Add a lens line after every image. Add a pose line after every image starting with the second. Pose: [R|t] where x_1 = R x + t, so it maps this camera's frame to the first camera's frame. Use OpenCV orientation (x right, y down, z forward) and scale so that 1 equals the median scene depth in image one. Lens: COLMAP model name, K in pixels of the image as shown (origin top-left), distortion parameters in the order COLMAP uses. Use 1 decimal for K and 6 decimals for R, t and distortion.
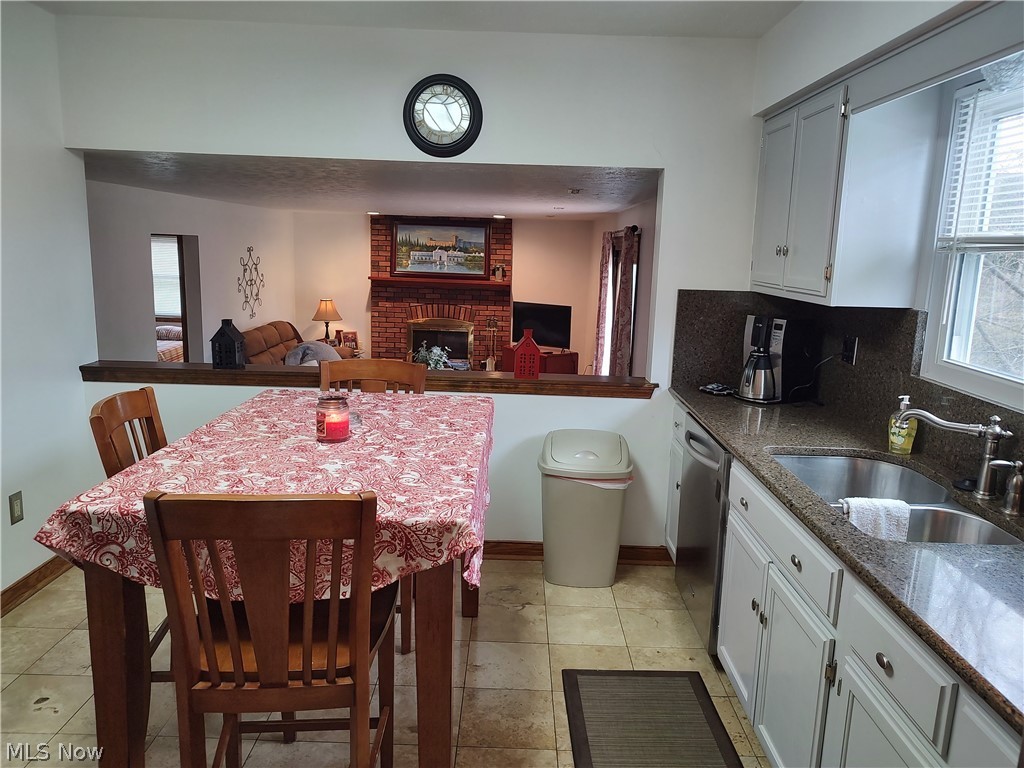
lens RADIAL K [[723.0, 0, 511.2], [0, 723.0, 384.3], [0, 0, 1]] dist [0.012357, 0.000612]
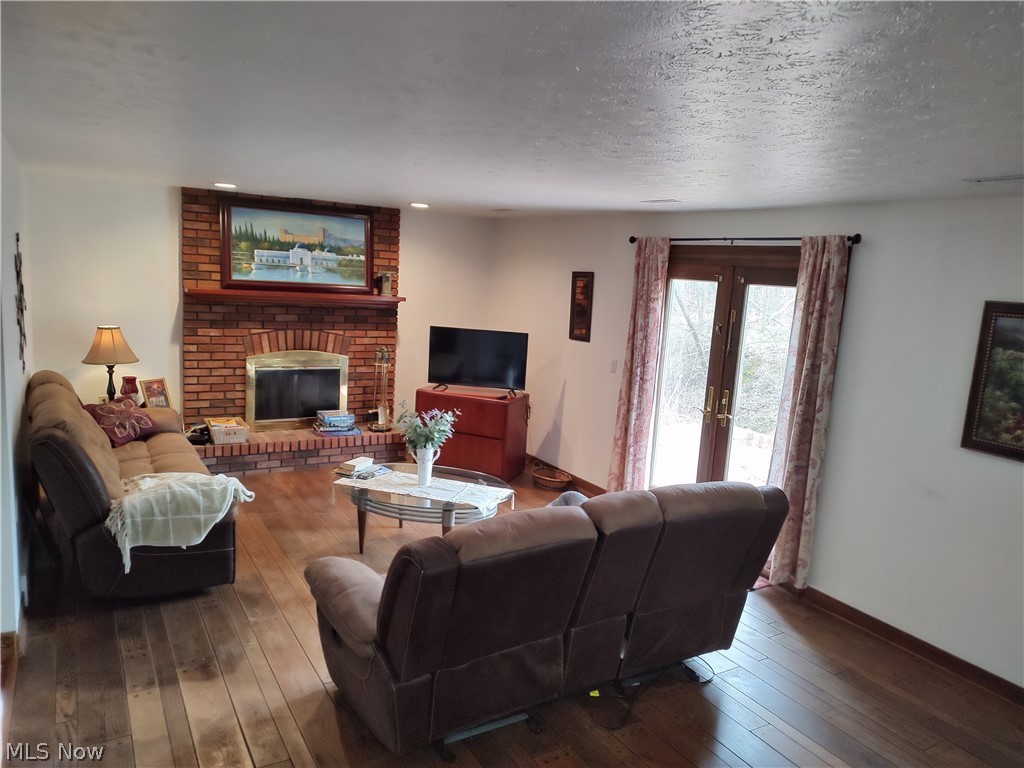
lens RADIAL K [[723.0, 0, 512.4], [0, 723.0, 382.1], [0, 0, 1]] dist [0.012357, 0.000612]
pose [[0.857086, -0.058684, 0.511820, -0.278143], [0.058989, 0.998136, 0.015662, -0.062549], [-0.511785, 0.016768, 0.858950, 0.331620]]
